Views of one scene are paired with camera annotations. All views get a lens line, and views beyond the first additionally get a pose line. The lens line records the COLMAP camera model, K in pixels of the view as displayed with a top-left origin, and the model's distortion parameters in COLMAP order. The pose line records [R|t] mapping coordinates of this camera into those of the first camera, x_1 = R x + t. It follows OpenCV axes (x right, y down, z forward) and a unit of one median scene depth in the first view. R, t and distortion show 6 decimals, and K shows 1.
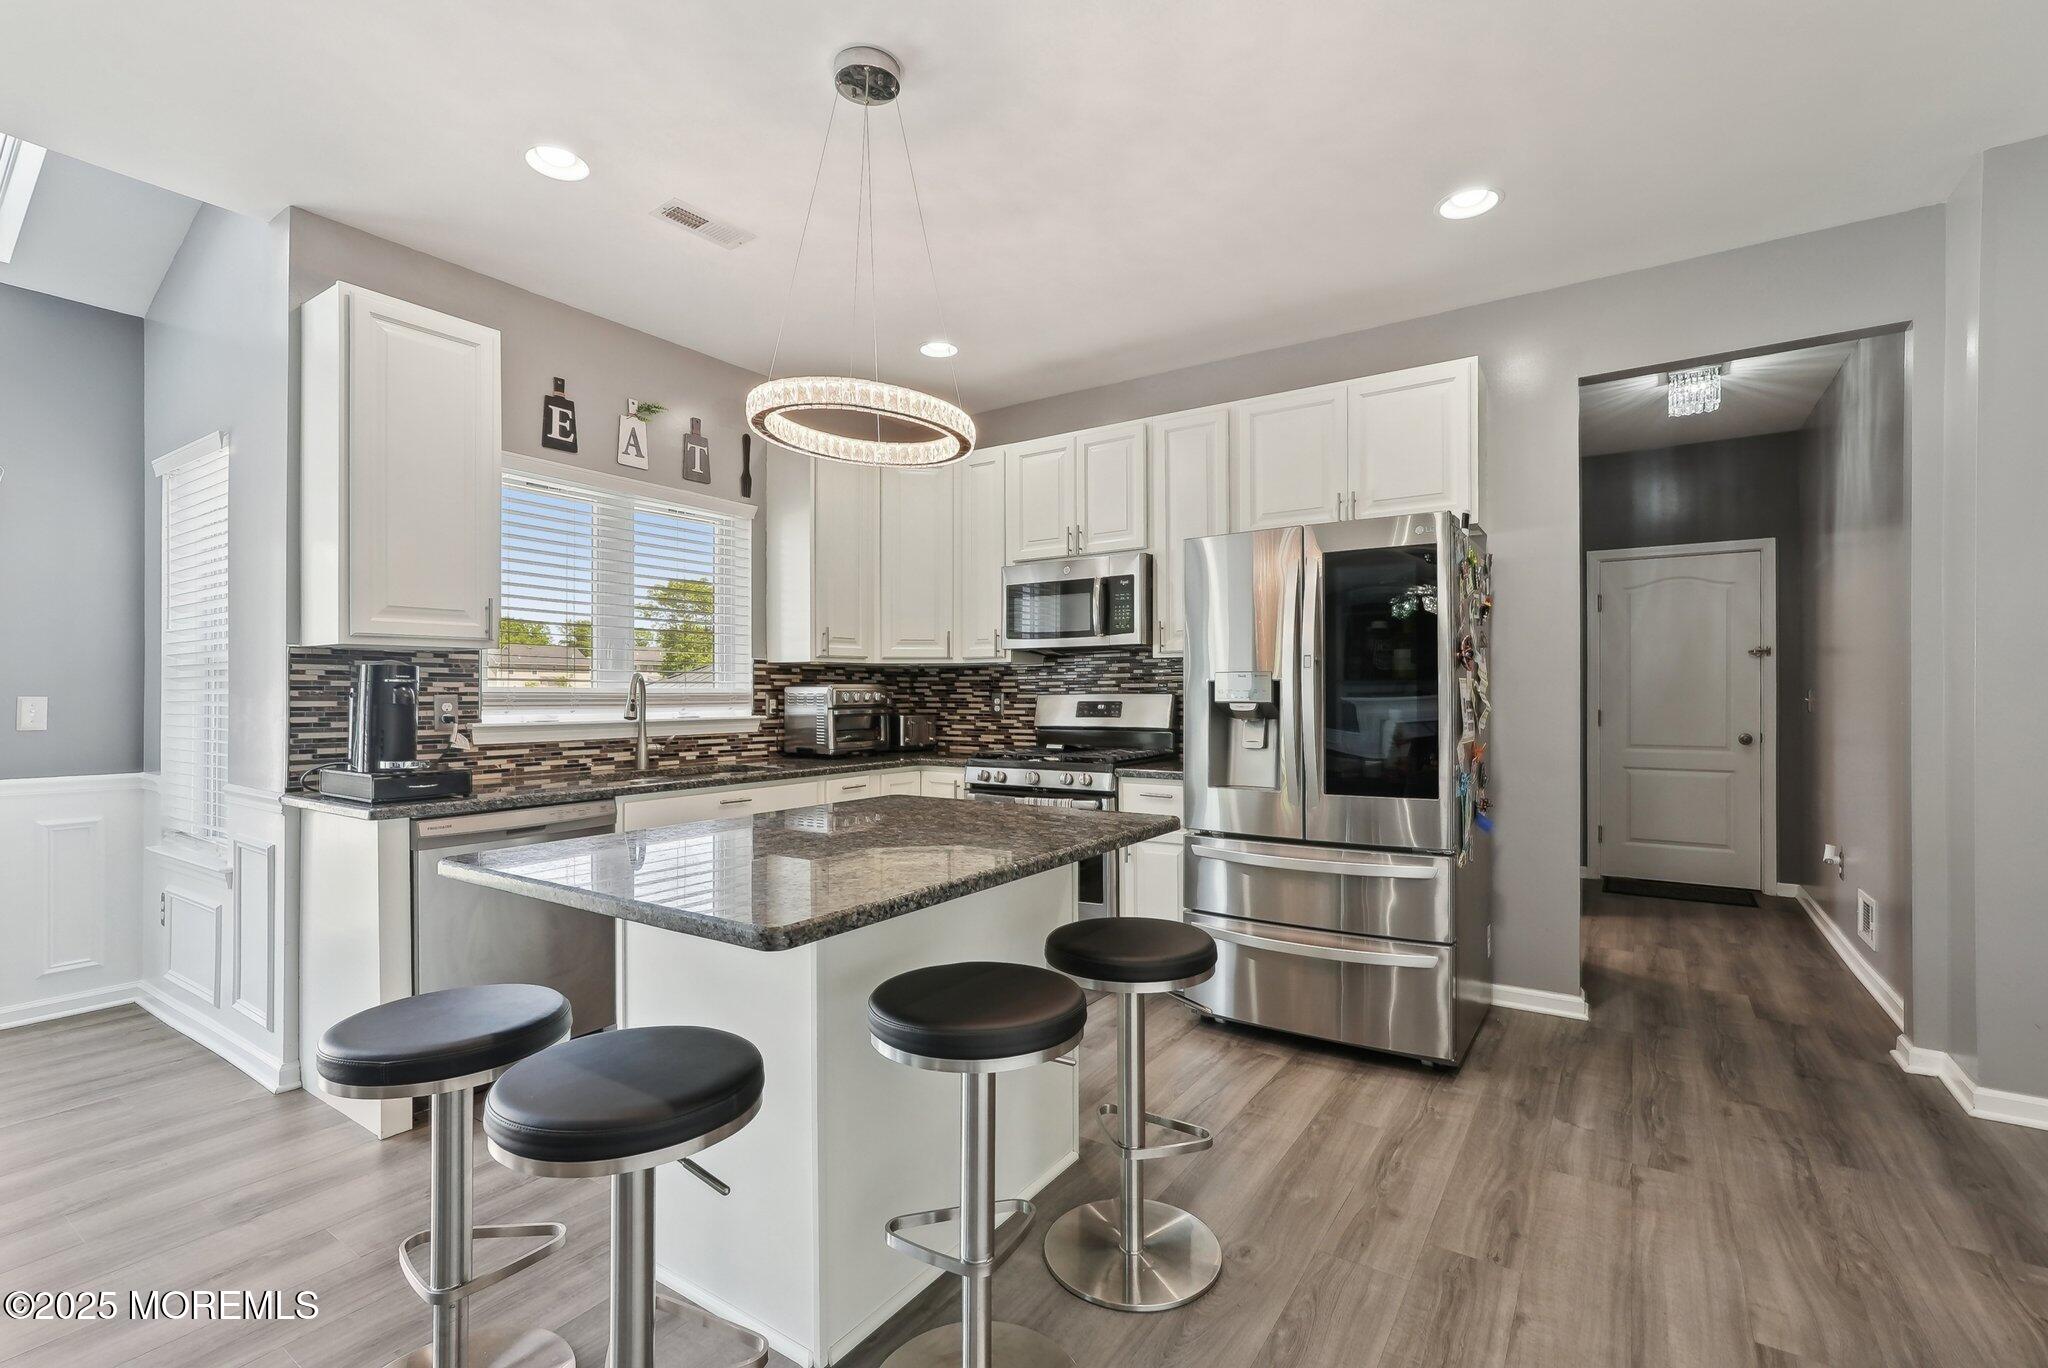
lens RADIAL K [[910.2, 0, 1032.1], [0, 910.2, 686.5], [0, 0, 1]] dist [-0.013582, 0.006453]
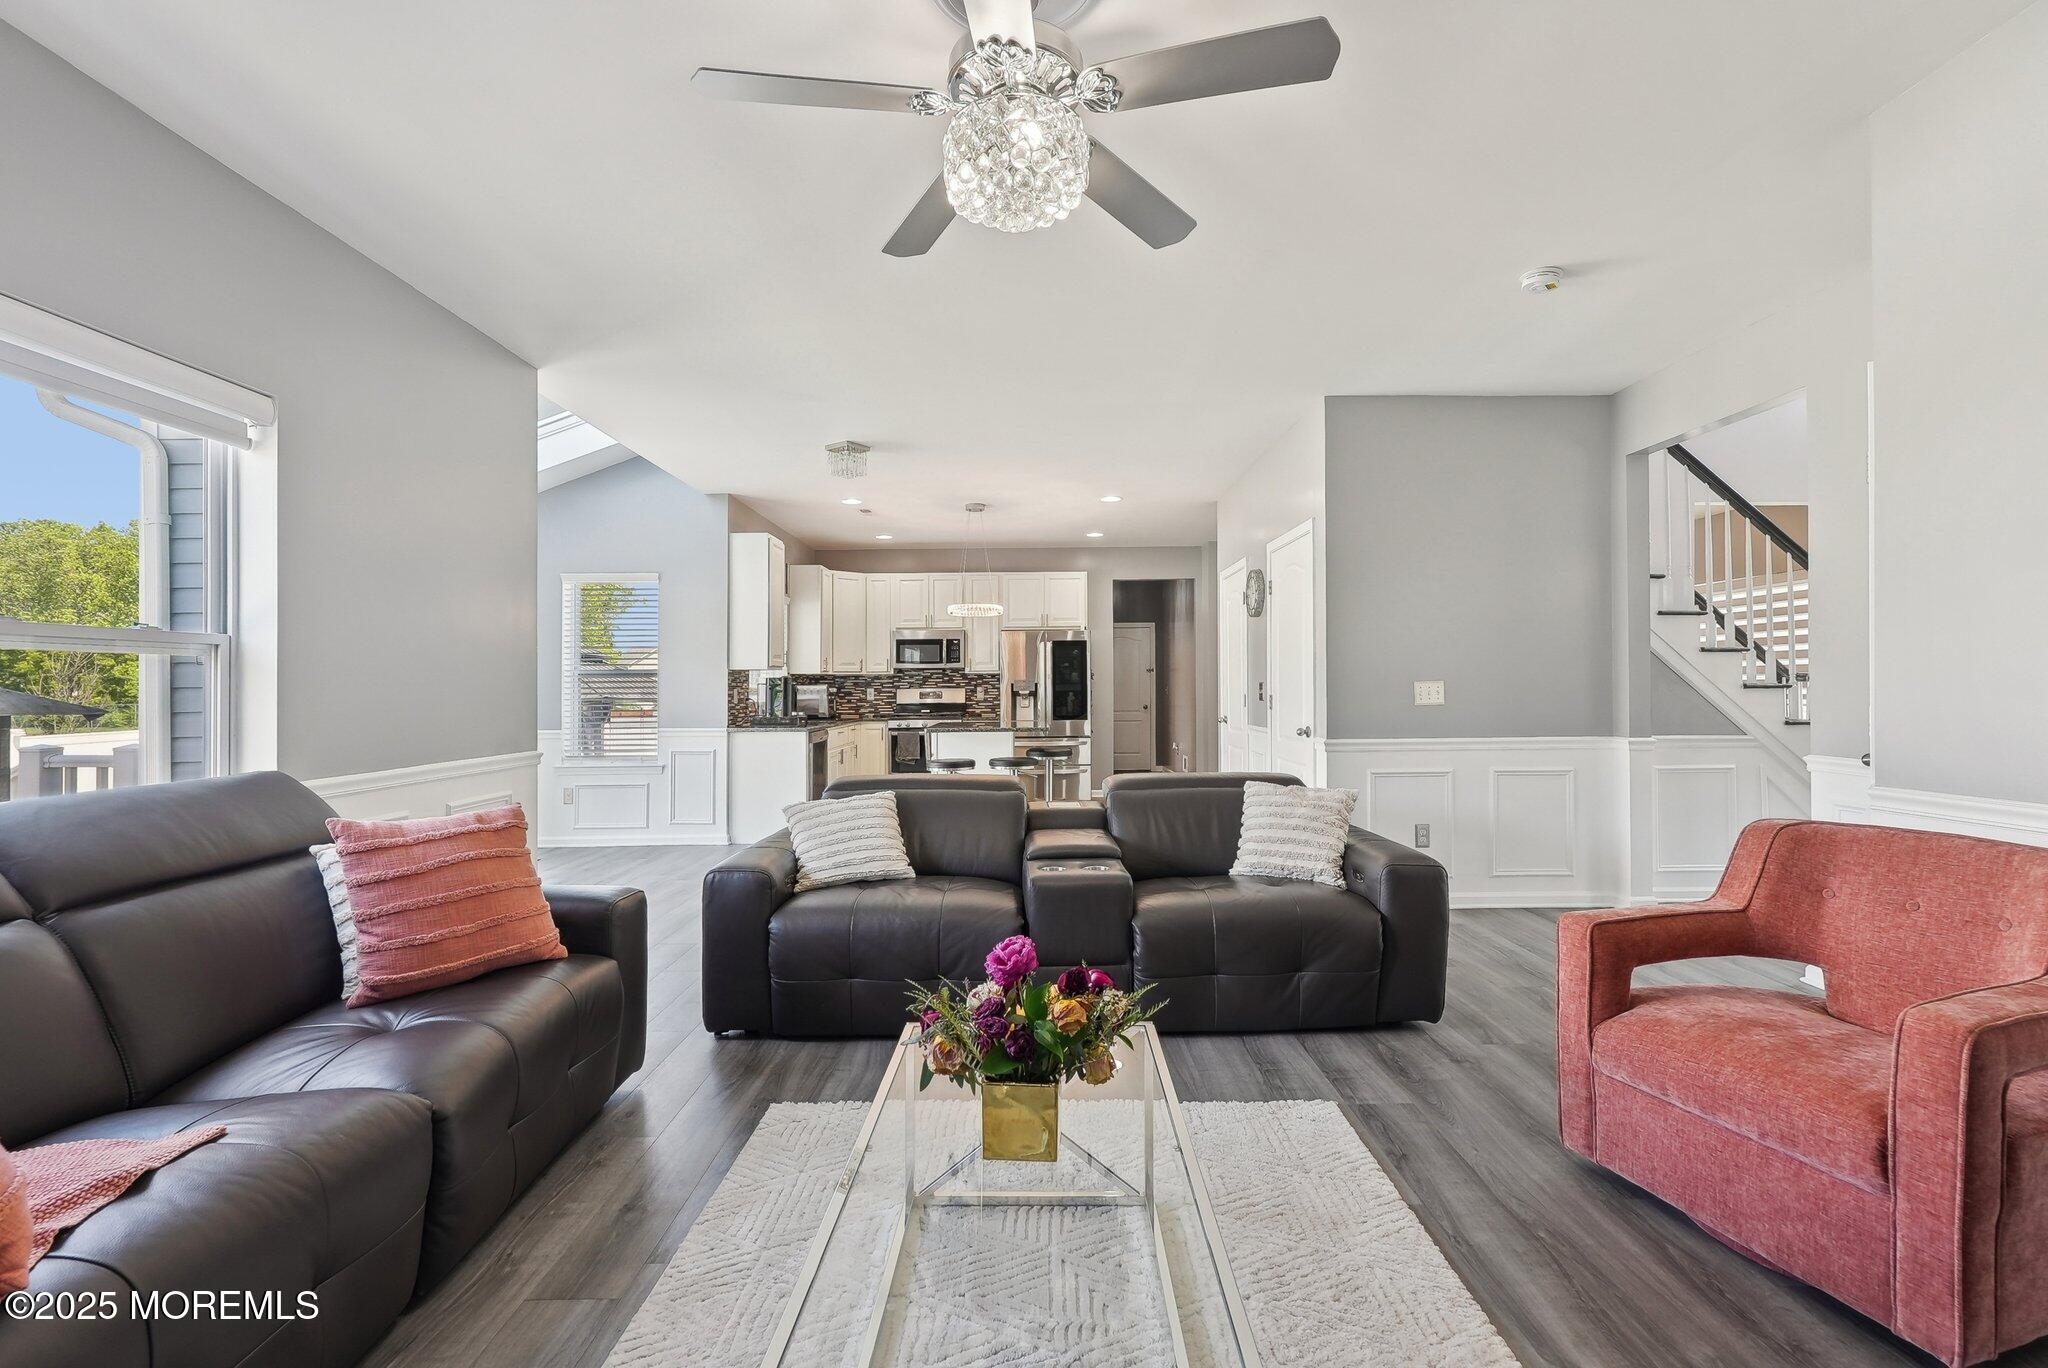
lens RADIAL K [[910.2, 0, 1027.5], [0, 910.2, 676.3], [0, 0, 1]] dist [-0.013582, 0.006453]
pose [[0.834698, 0.003684, 0.550696, -1.111421], [0.001841, 0.999953, -0.009479, -0.000068], [-0.550705, 0.008926, 0.834652, -1.158178]]
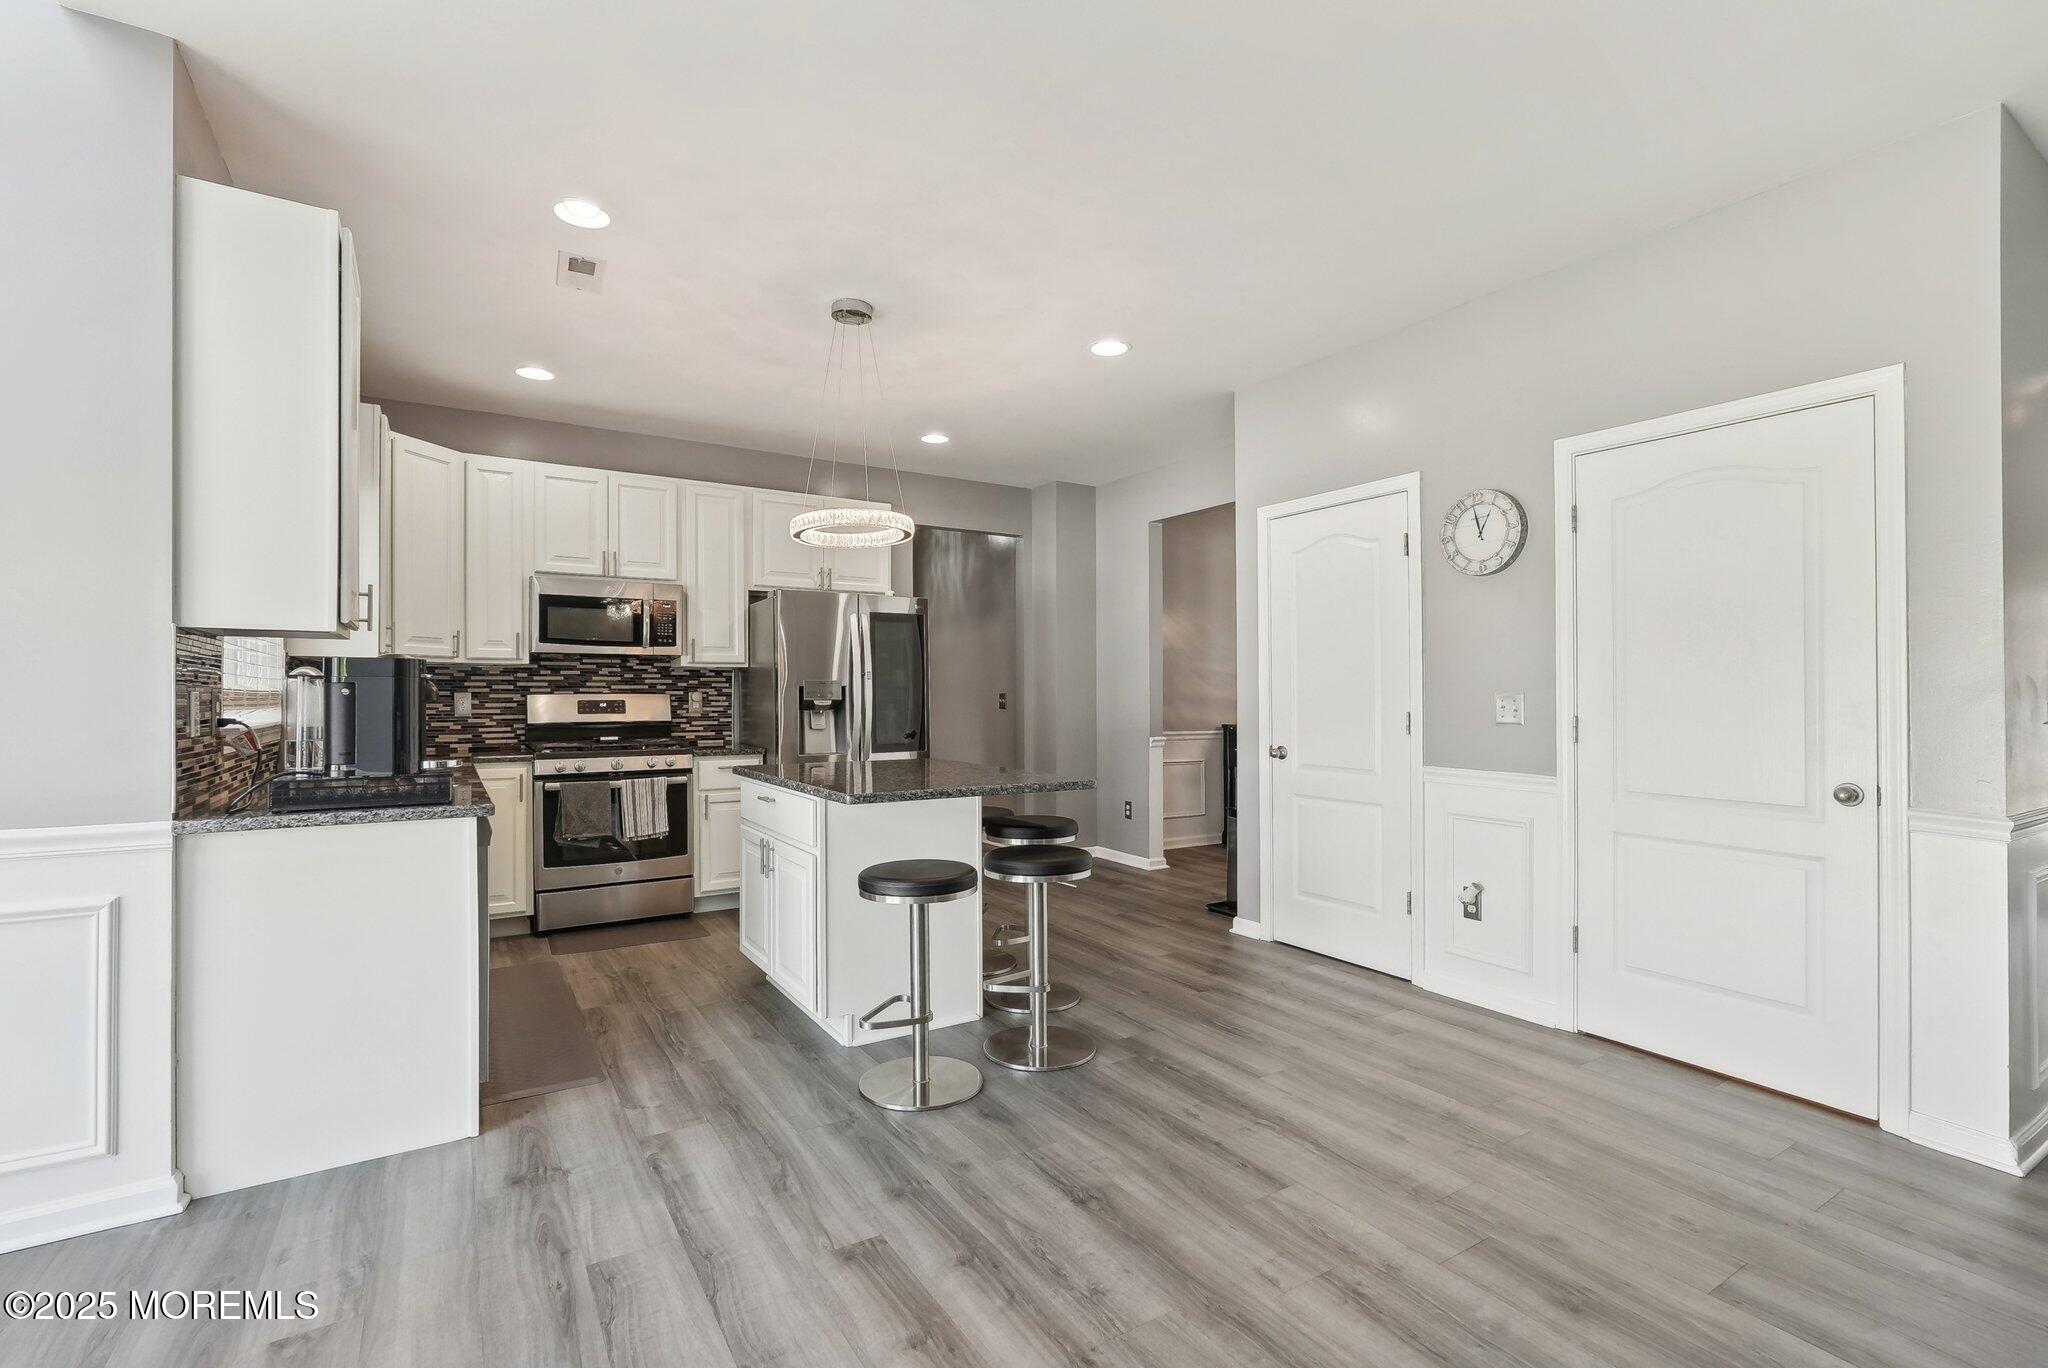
lens RADIAL K [[910.2, 0, 1035.5], [0, 910.2, 695.9], [0, 0, 1]] dist [-0.013582, 0.006453]
pose [[0.399102, 0.002126, 0.916904, -0.894708], [-0.009082, 0.999957, 0.001634, 0.004300], [-0.916861, -0.008979, 0.399105, 0.026014]]
